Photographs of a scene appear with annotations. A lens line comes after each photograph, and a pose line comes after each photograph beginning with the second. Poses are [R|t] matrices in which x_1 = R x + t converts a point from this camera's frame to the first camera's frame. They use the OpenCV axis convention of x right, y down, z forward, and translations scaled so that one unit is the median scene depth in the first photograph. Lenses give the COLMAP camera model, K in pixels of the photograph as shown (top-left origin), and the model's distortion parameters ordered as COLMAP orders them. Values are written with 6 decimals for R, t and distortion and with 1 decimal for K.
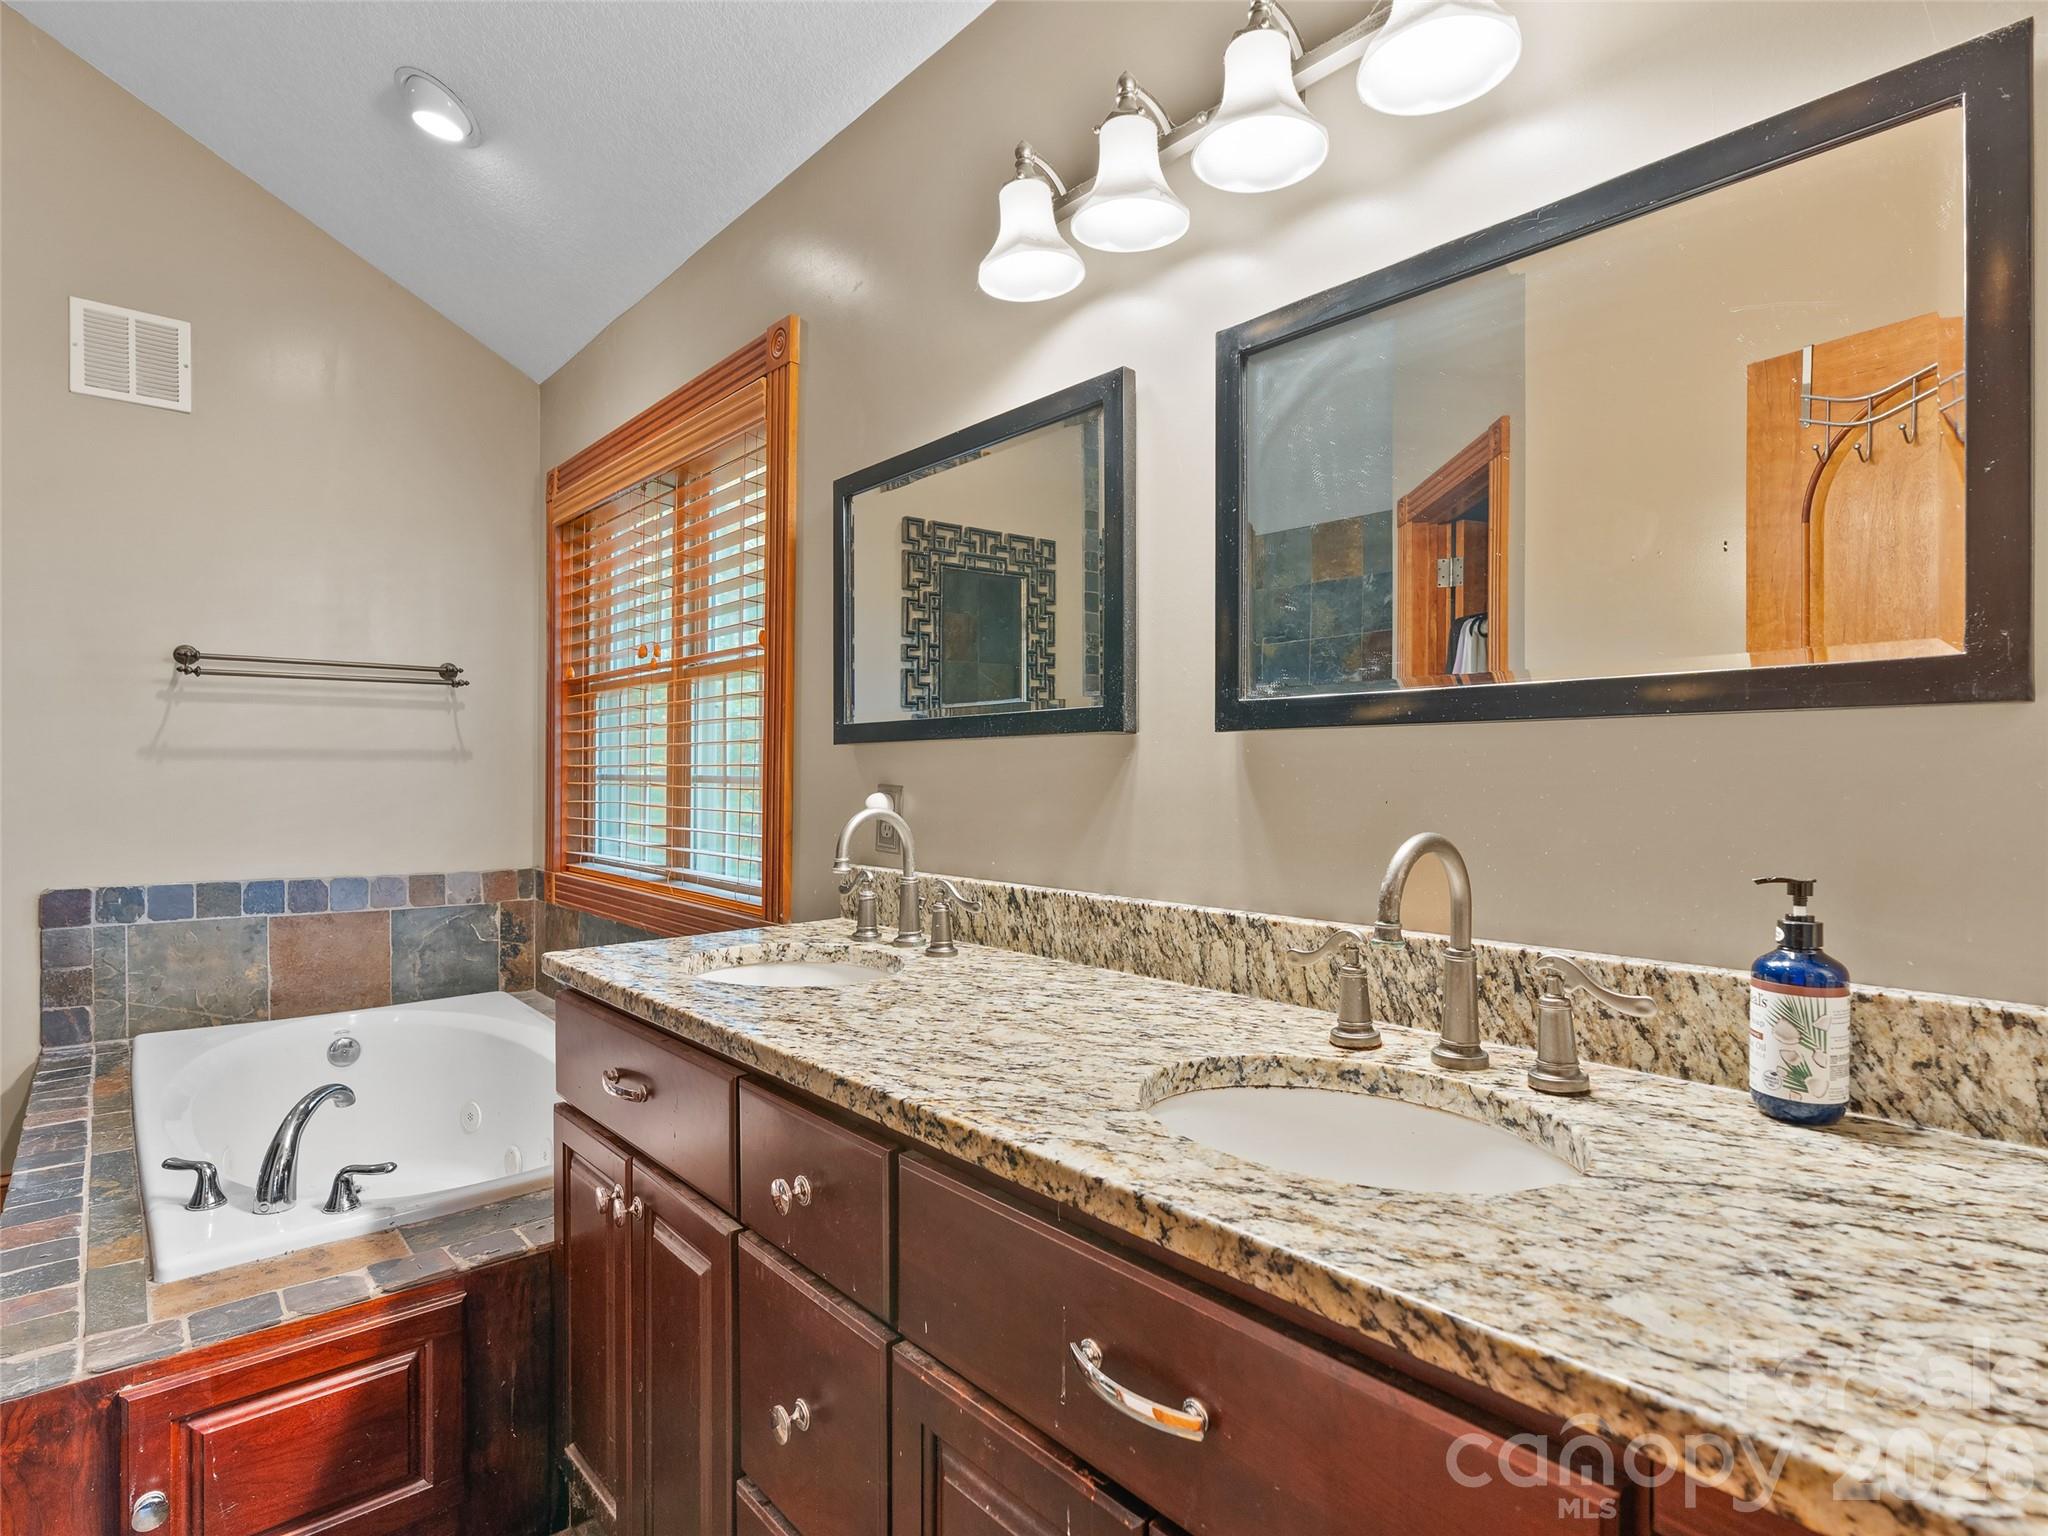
lens RADIAL K [[1048.0, 0, 1013.7], [0, 1048.0, 788.1], [0, 0, 1]] dist [-0.007550, 0.001798]
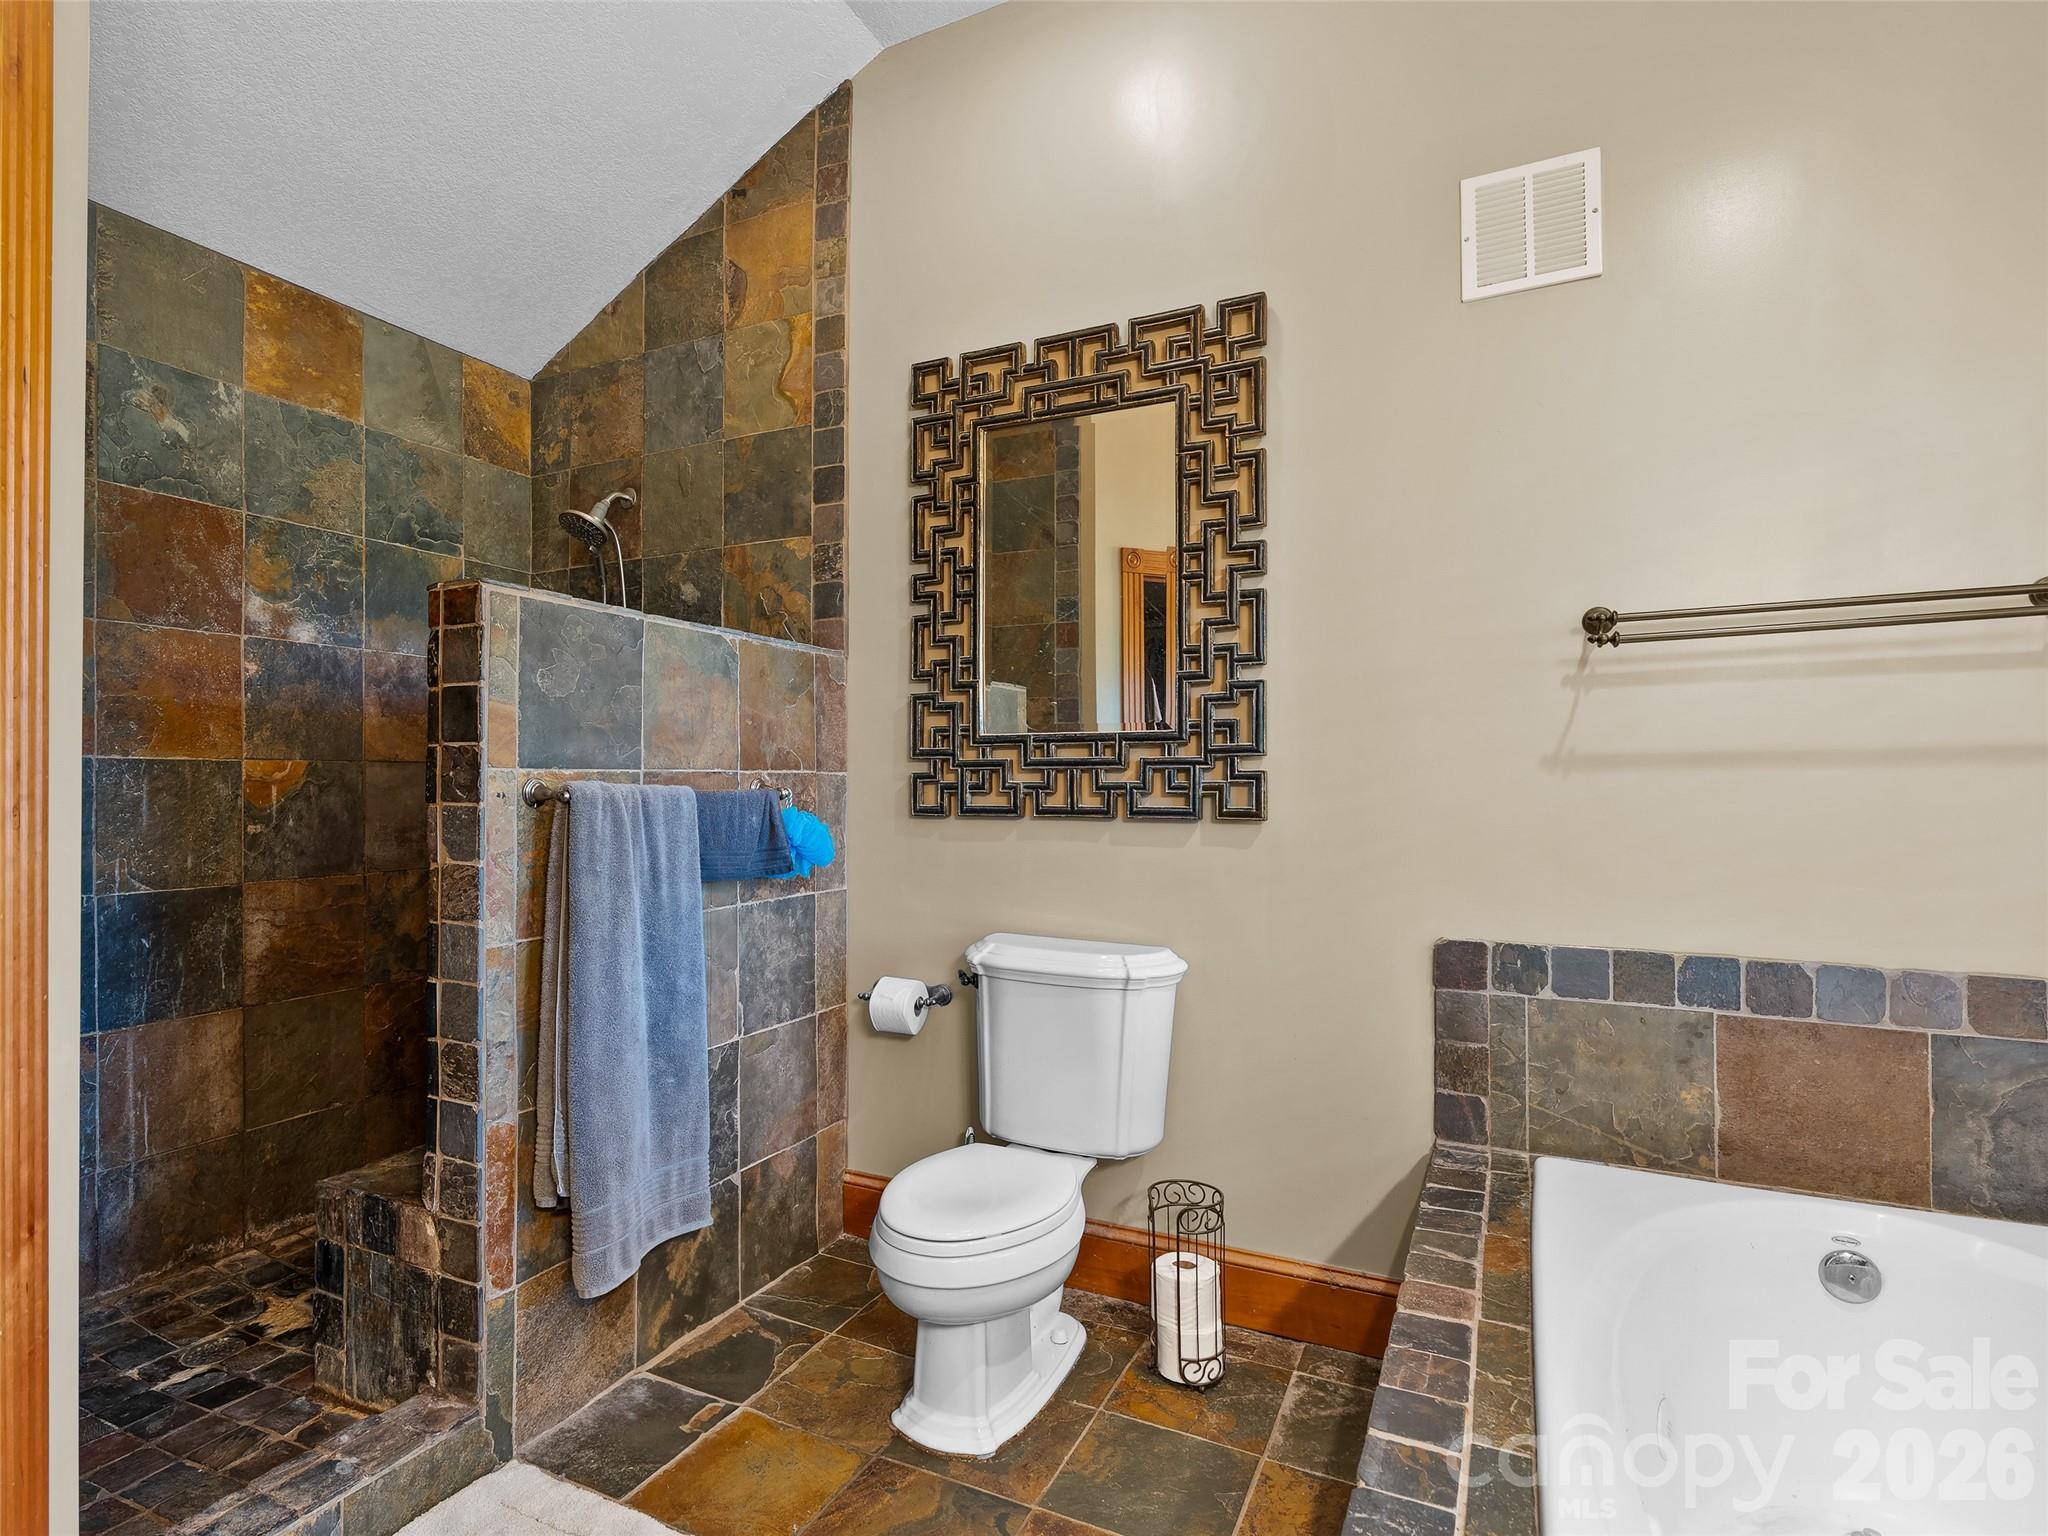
lens RADIAL K [[1048.0, 0, 1013.7], [0, 1048.0, 788.1], [0, 0, 1]] dist [-0.007550, 0.001798]
pose [[0.394197, -0.012236, -0.918945, -0.313347], [-0.005417, 0.999863, -0.015637, -0.003116], [0.919010, 0.011142, 0.394077, 0.375054]]
